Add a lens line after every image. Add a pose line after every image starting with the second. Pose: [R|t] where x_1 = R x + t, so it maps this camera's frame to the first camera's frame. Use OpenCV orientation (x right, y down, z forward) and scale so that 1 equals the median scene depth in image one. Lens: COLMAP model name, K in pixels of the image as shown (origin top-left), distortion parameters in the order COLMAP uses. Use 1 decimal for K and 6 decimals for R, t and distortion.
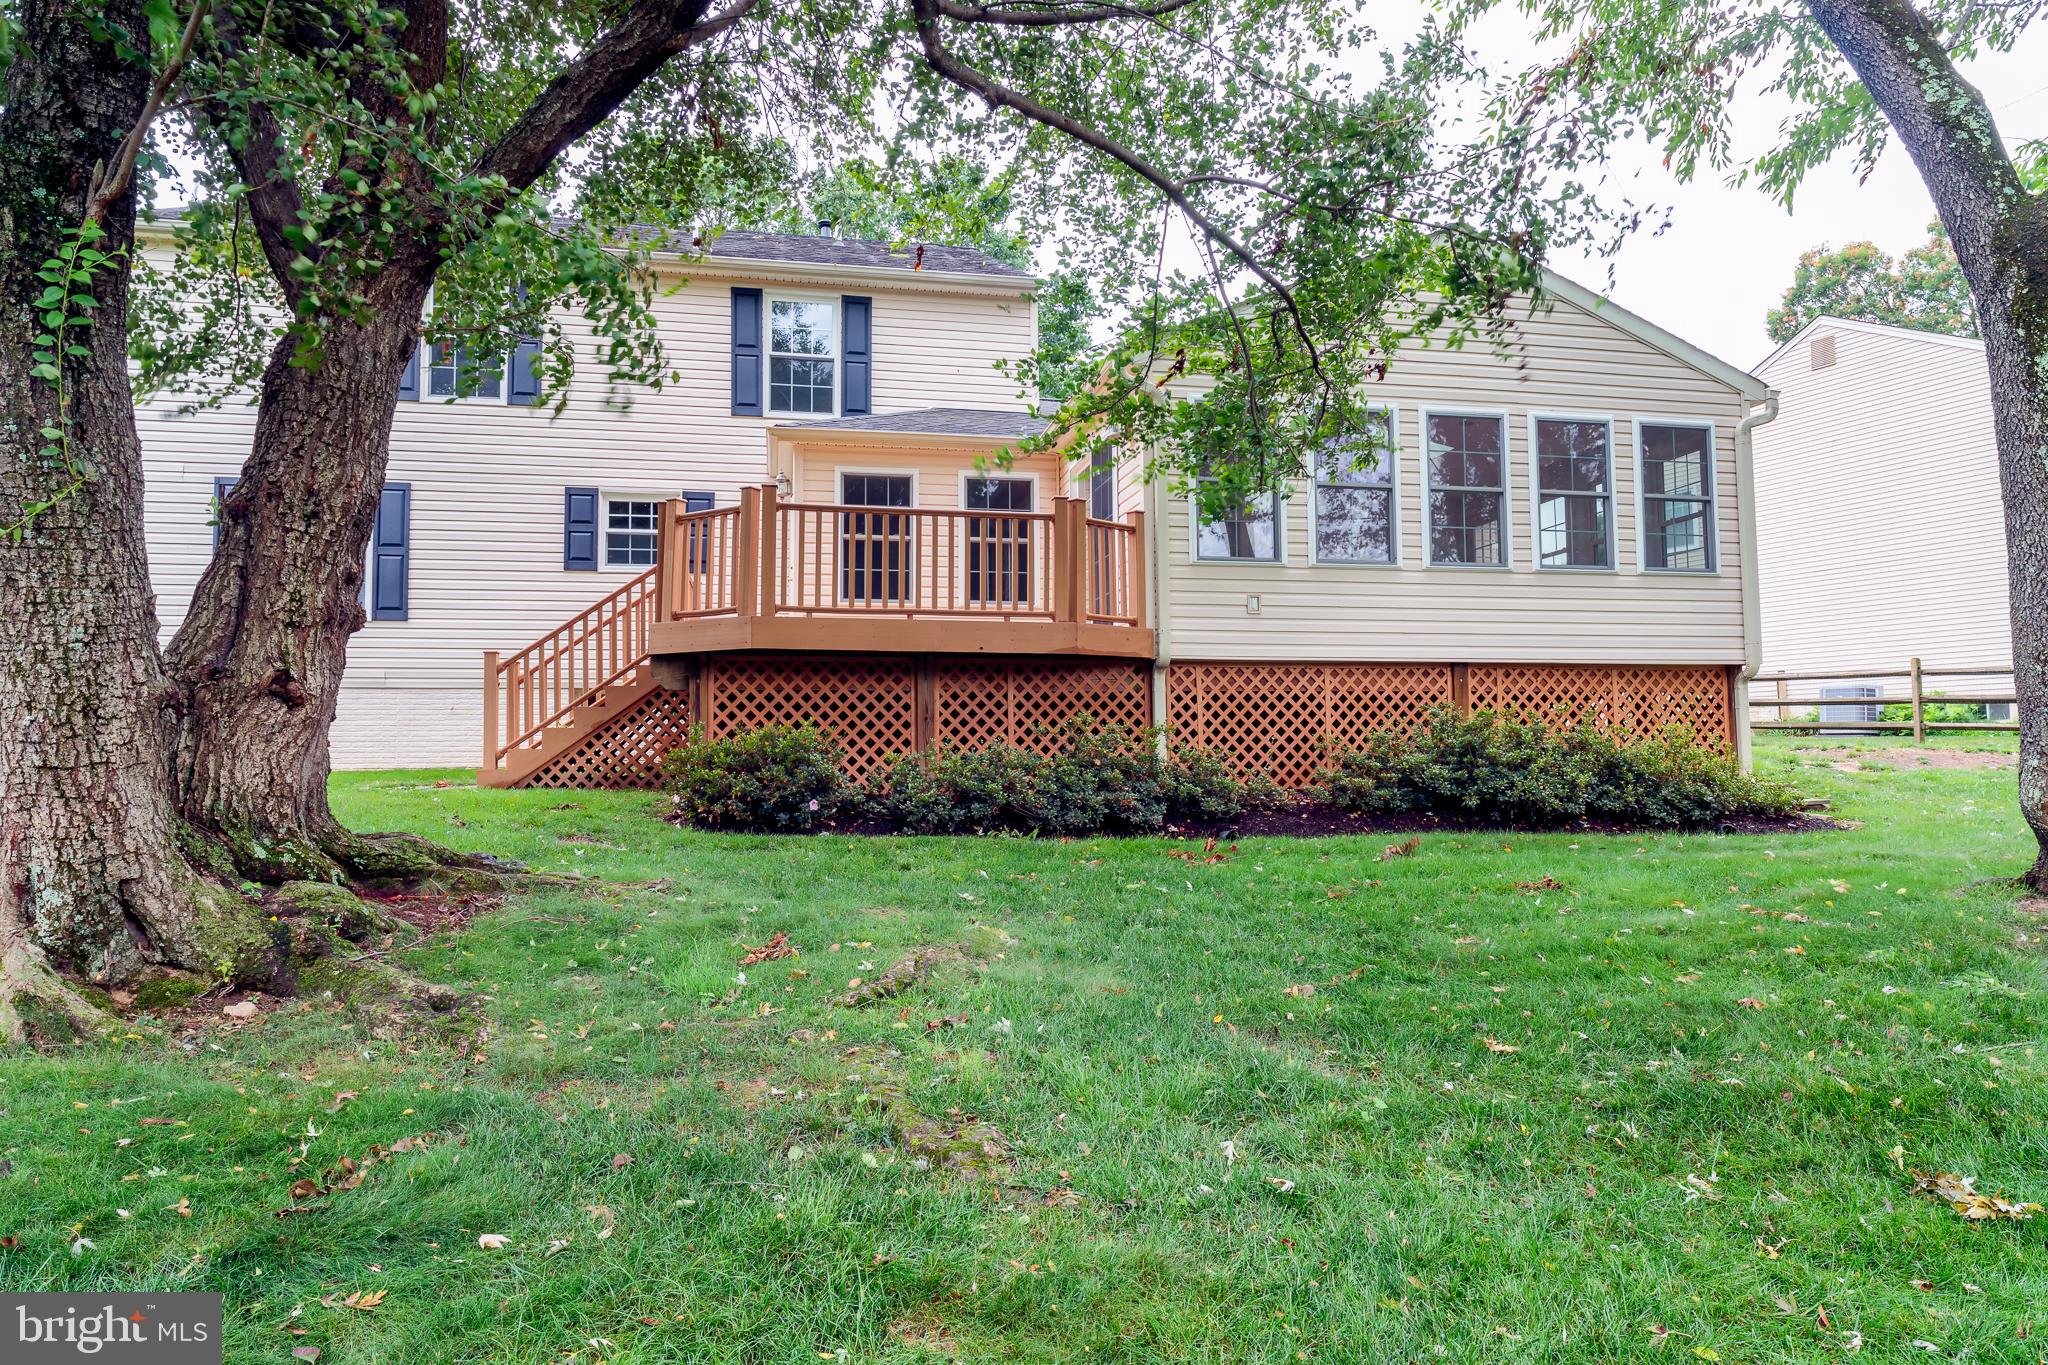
lens RADIAL K [[1252.7, 0, 1027.7], [0, 1252.7, 608.4], [0, 0, 1]] dist [0.002916, 0.000299]
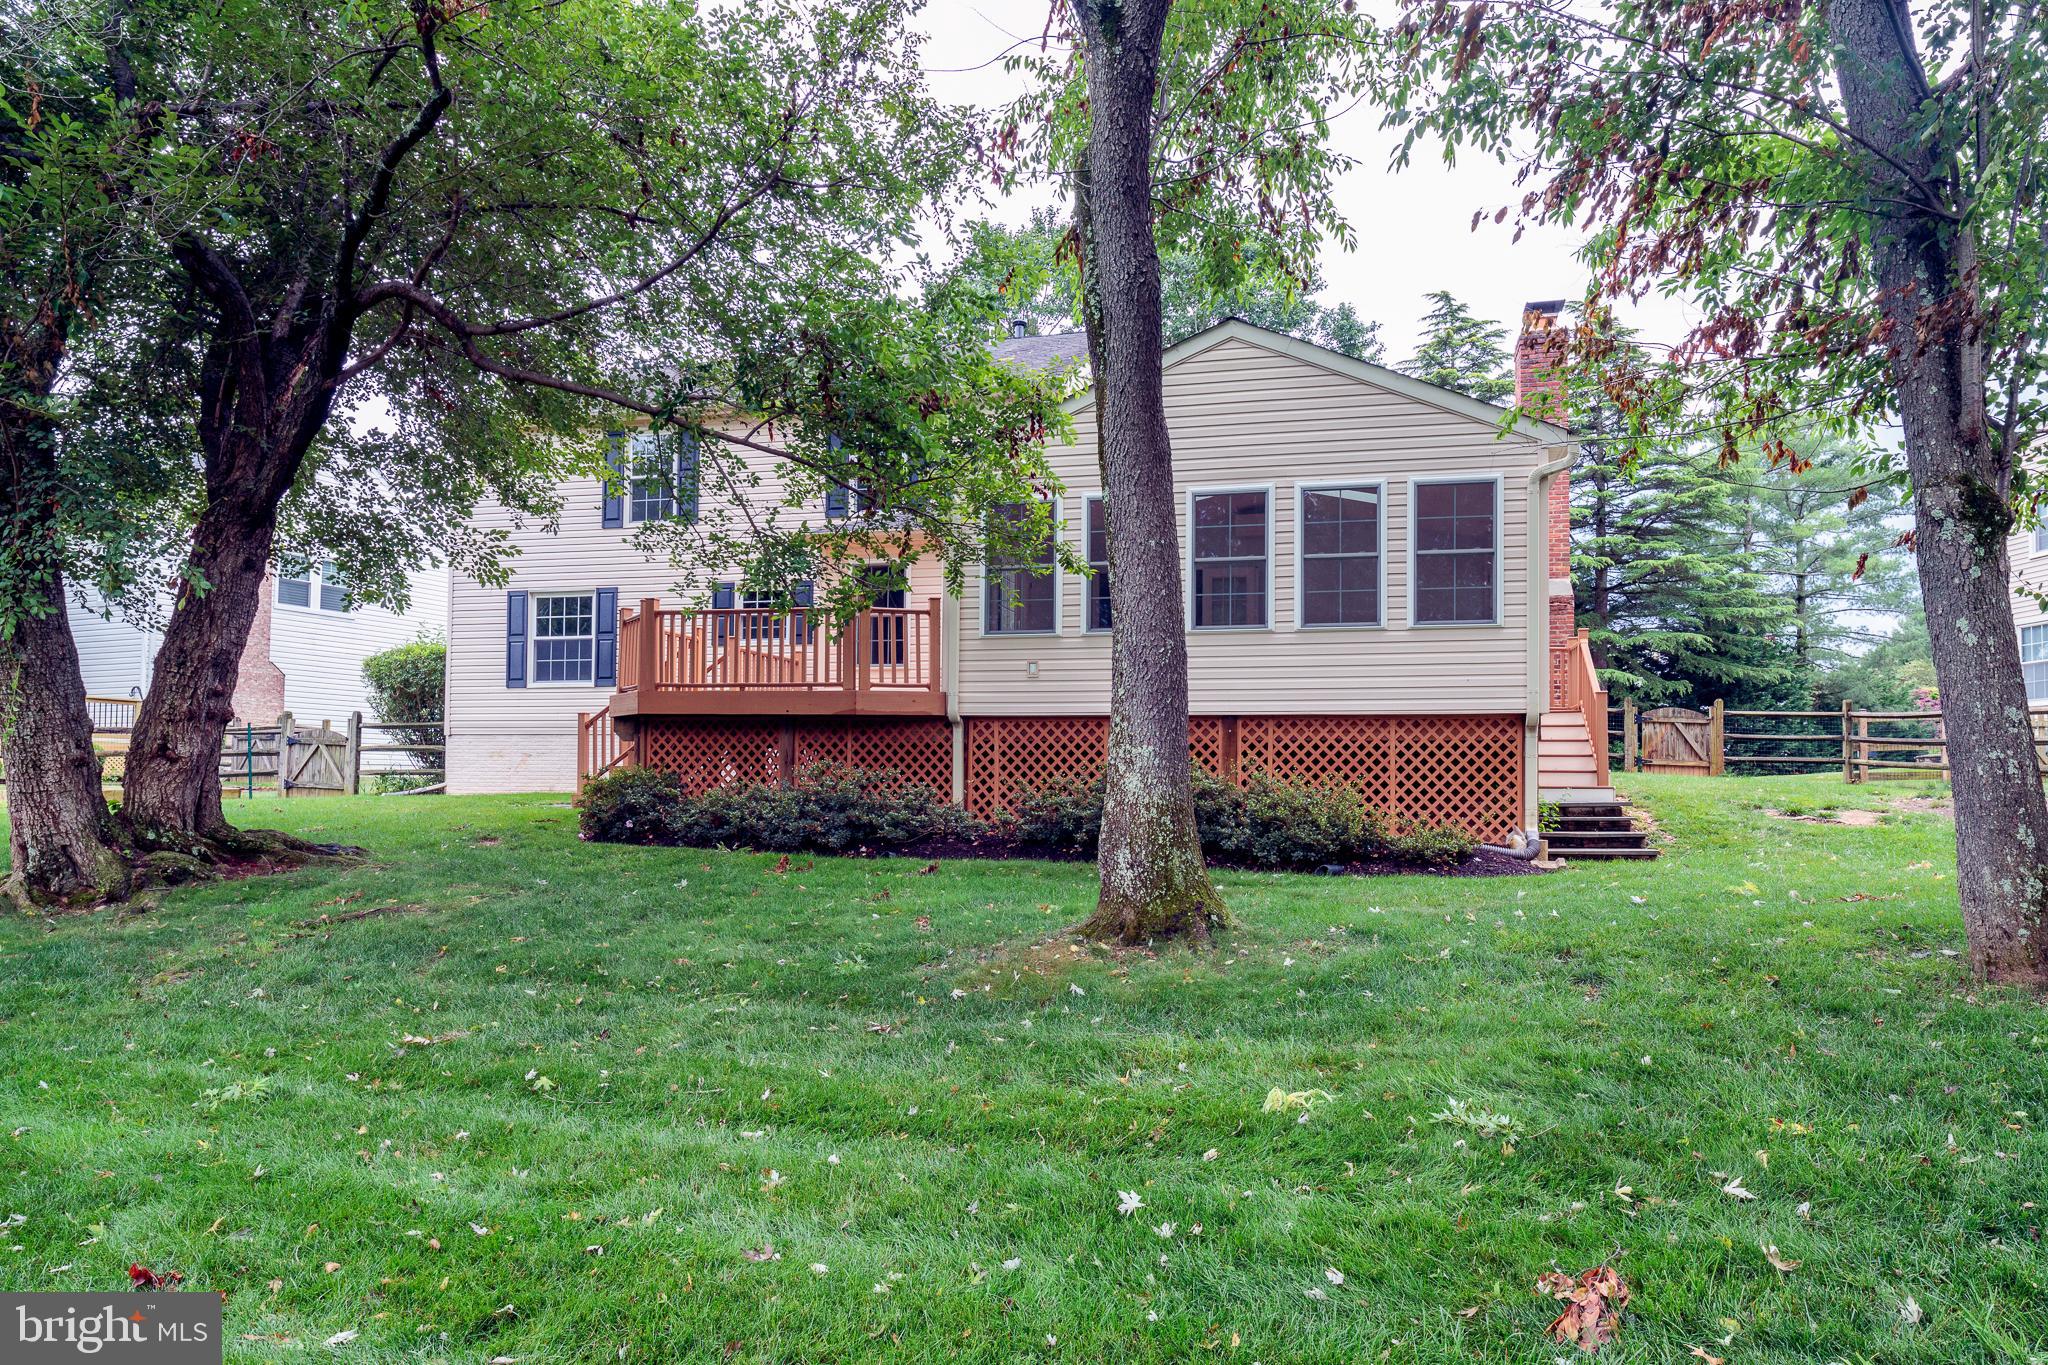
lens RADIAL K [[1252.7, 0, 1027.7], [0, 1252.7, 608.4], [0, 0, 1]] dist [0.002916, 0.000299]
pose [[0.908784, -0.043417, -0.415001, 0.679724], [0.034678, 0.998990, -0.028575, -0.028129], [0.415823, 0.011577, 0.909372, -0.109454]]
